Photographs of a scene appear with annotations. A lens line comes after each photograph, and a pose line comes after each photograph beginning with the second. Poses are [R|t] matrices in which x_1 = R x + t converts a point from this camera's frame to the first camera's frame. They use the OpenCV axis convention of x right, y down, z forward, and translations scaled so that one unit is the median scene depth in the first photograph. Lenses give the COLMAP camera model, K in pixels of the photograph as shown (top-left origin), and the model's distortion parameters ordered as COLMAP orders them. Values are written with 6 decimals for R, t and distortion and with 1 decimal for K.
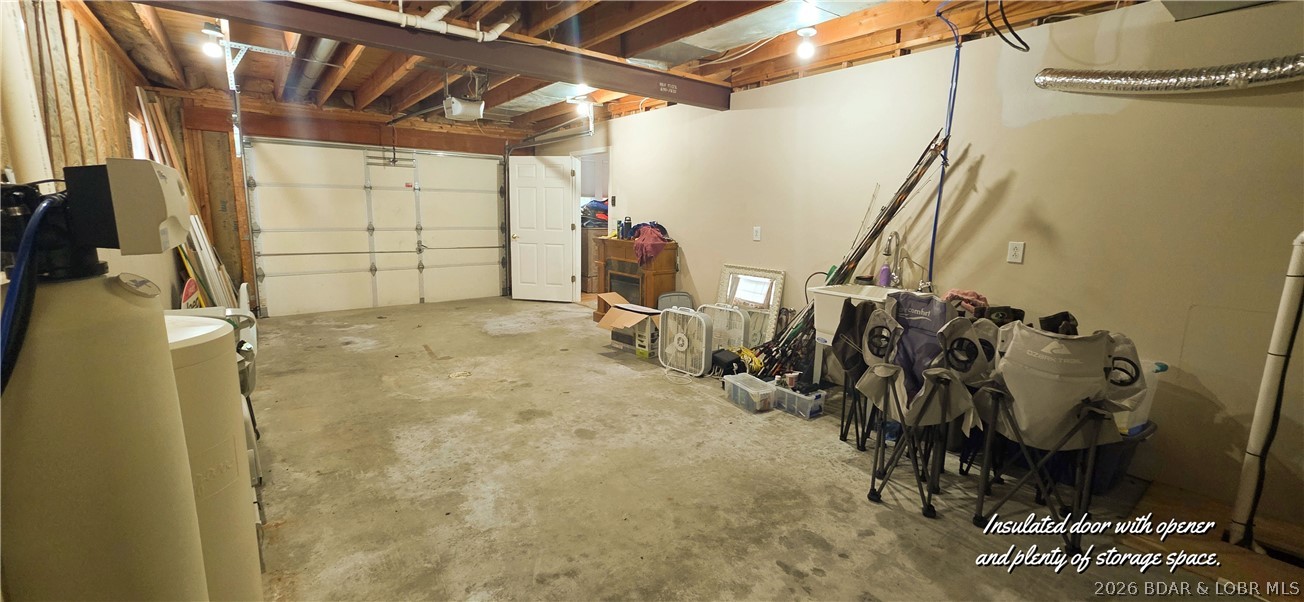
lens RADIAL K [[520.8, 0, 655.1], [0, 520.8, 295.4], [0, 0, 1]] dist [-0.003680, -0.000183]
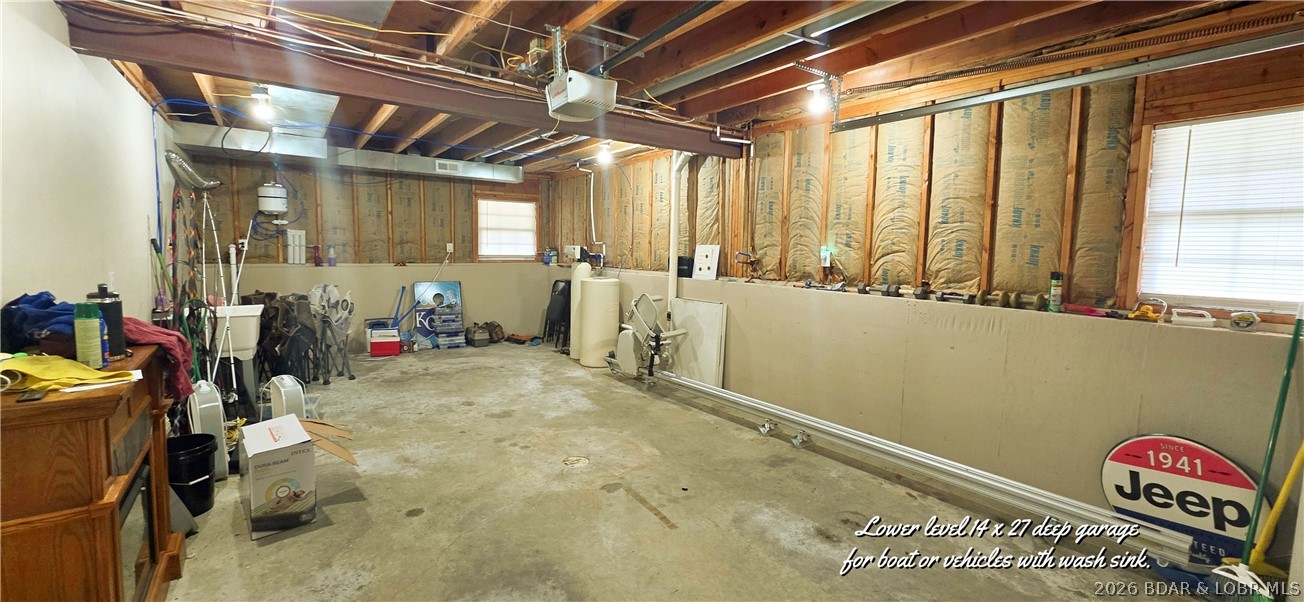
lens RADIAL K [[520.8, 0, 655.1], [0, 520.8, 295.4], [0, 0, 1]] dist [-0.003680, -0.000183]
pose [[-0.998686, -0.043803, 0.026590, -0.561711], [-0.035580, 0.966205, 0.255308, -0.346183], [-0.036875, 0.254027, -0.966494, 1.901177]]
